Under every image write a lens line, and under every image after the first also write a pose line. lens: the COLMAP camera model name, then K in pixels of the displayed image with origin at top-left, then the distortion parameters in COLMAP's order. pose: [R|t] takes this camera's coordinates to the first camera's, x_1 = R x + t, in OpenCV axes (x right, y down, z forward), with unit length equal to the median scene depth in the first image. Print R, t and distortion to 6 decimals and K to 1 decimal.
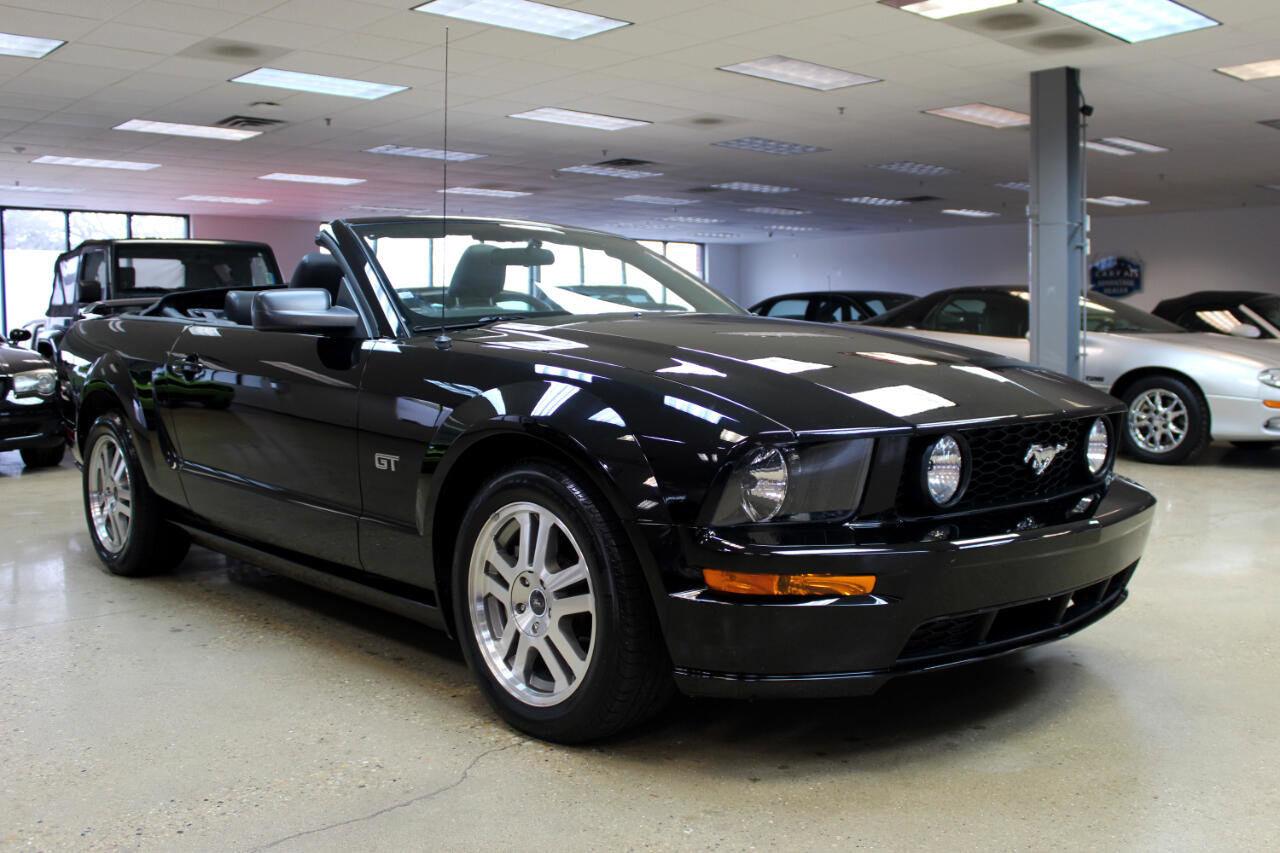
lens RADIAL K [[1225.3, 0, 644.0], [0, 1225.3, 411.8], [0, 0, 1]] dist [-0.135885, 0.146245]
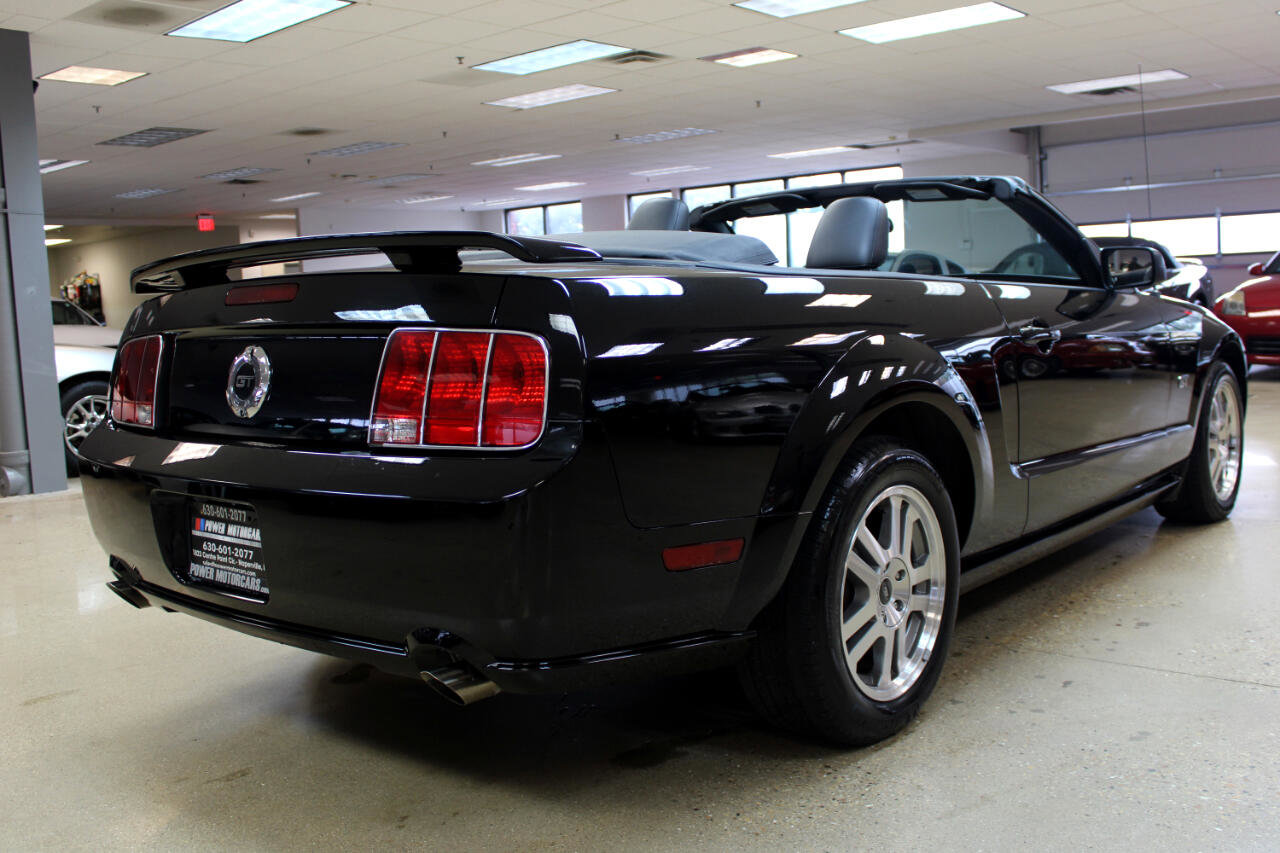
lens RADIAL K [[1225.3, 0, 644.0], [0, 1225.3, 411.8], [0, 0, 1]] dist [-0.135885, 0.146245]
pose [[-0.114369, -0.081465, 0.990093, -1.334146], [0.114844, 0.988866, 0.094630, -0.108604], [-0.986778, 0.124529, -0.103740, 1.583518]]
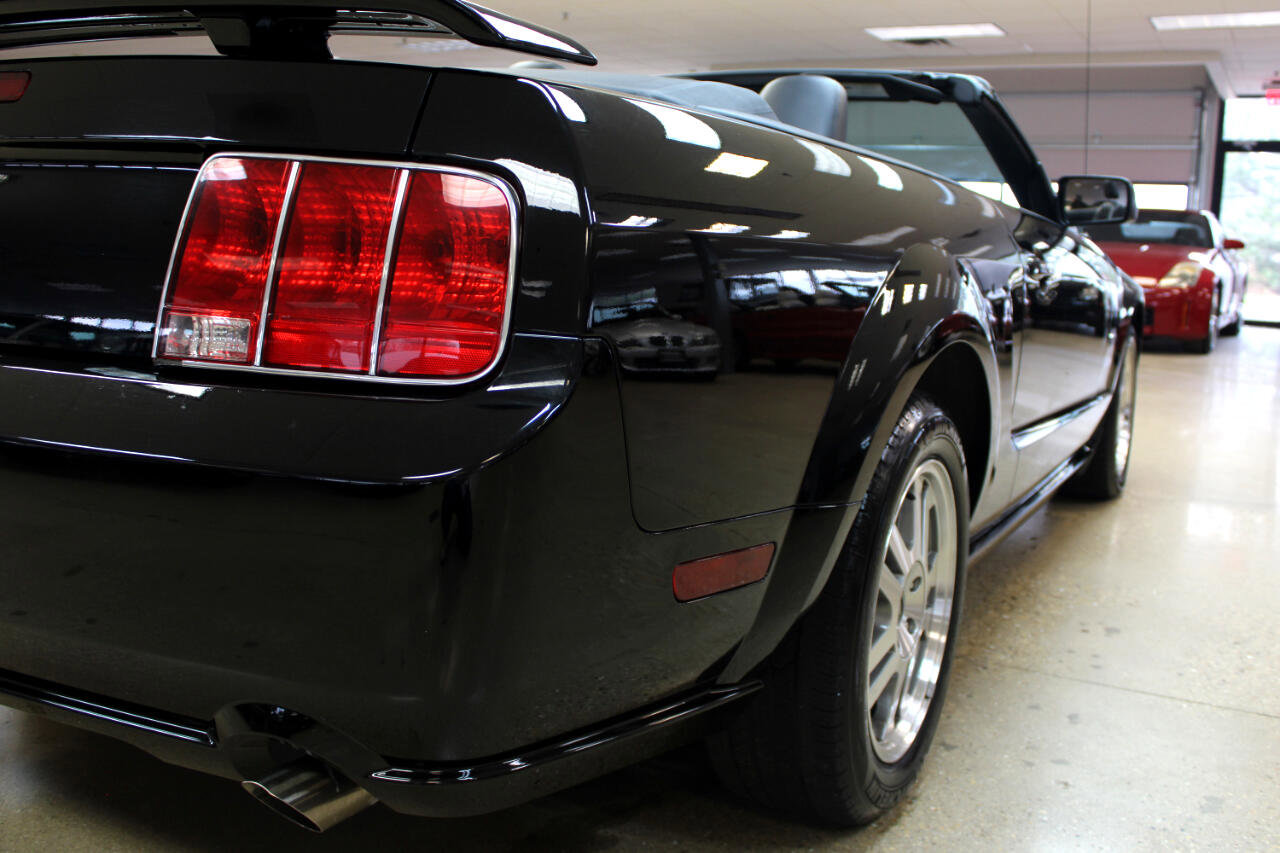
lens RADIAL K [[1202.9, 0, 646.5], [0, 1202.9, 404.9], [0, 0, 1]] dist [-0.077182, 0.010612]
pose [[-0.312994, -0.138309, 0.939630, -1.060436], [0.033920, 0.987081, 0.156593, -0.084480], [-0.949149, 0.080885, -0.304259, 1.631439]]
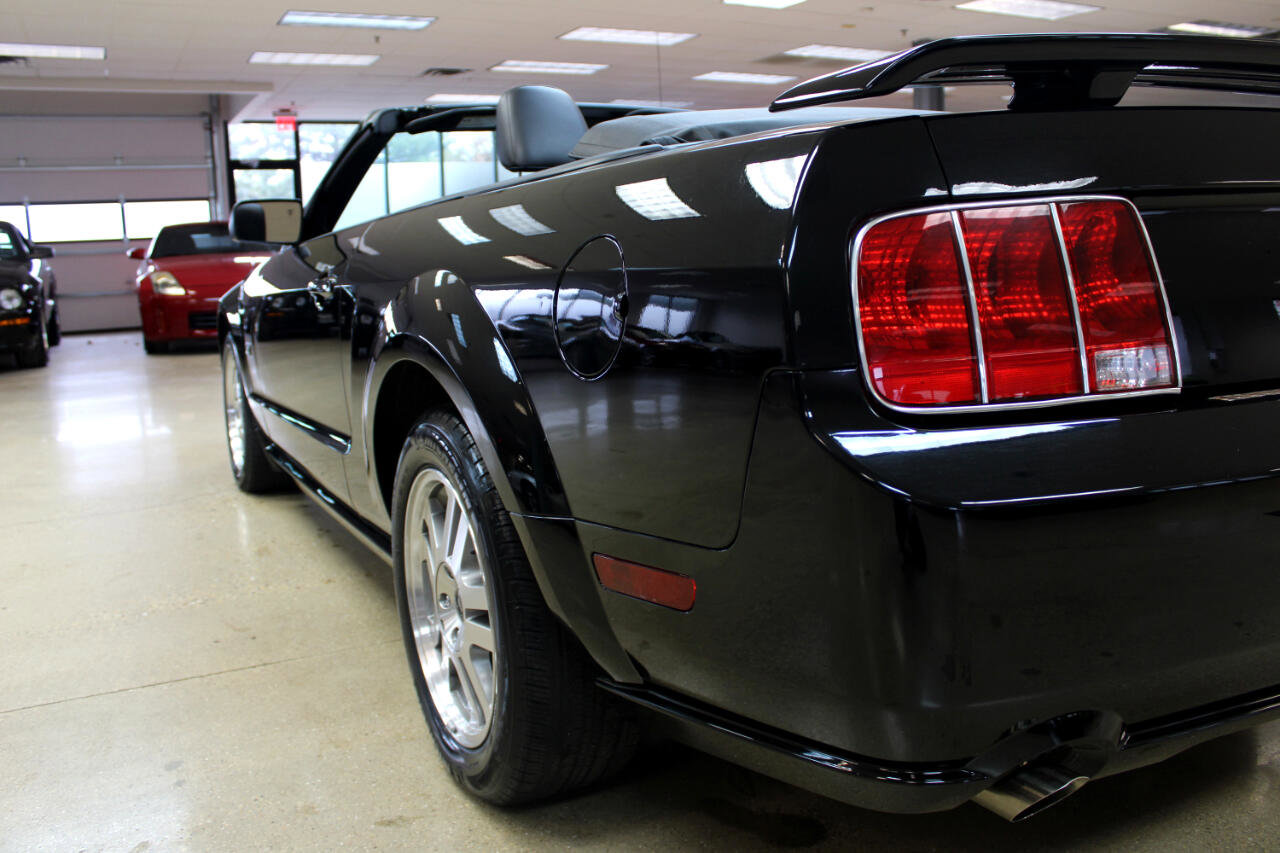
lens RADIAL K [[1089.6, 0, 643.6], [0, 1089.6, 405.3], [0, 0, 1]] dist [-0.155824, 0.140513]
pose [[-0.963716, -0.007182, 0.266835, -0.462606], [0.051084, 0.976200, 0.210772, -0.133509], [-0.261998, 0.216755, -0.940412, 2.163155]]
